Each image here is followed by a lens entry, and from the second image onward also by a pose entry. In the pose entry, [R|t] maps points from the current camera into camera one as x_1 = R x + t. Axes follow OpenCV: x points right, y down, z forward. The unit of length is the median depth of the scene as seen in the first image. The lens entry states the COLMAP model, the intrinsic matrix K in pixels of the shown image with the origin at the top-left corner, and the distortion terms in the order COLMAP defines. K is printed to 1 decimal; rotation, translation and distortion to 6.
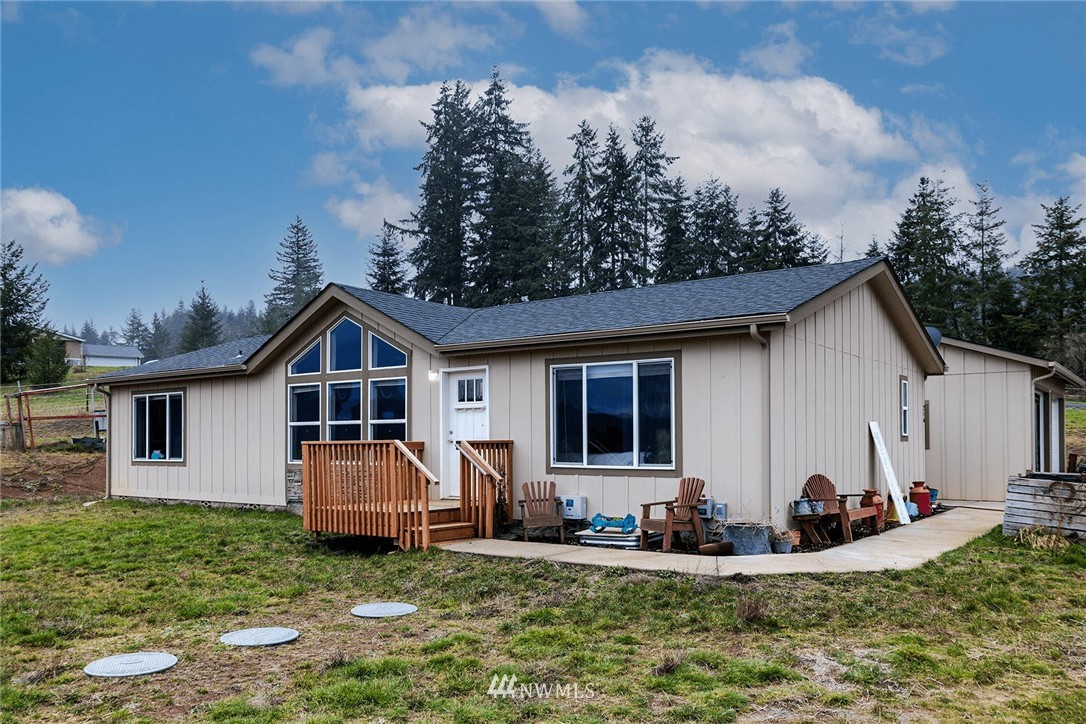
lens RADIAL K [[850.7, 0, 510.5], [0, 850.7, 439.4], [0, 0, 1]] dist [-0.009271, 0.002530]
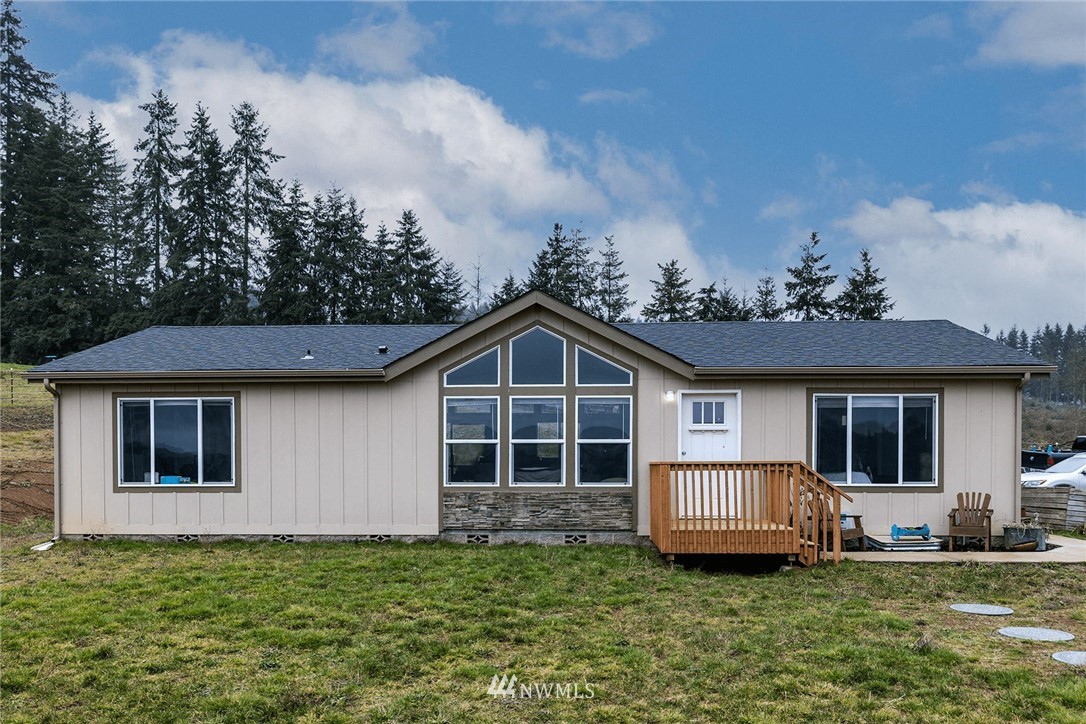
lens RADIAL K [[895.4, 0, 543.7], [0, 895.4, 481.2], [0, 0, 1]] dist [-0.003400, 0.000637]
pose [[0.832087, -0.006112, 0.554612, -0.579038], [-0.005376, 0.999803, 0.019083, 0.004032], [-0.554619, -0.018860, 0.831891, 0.146818]]
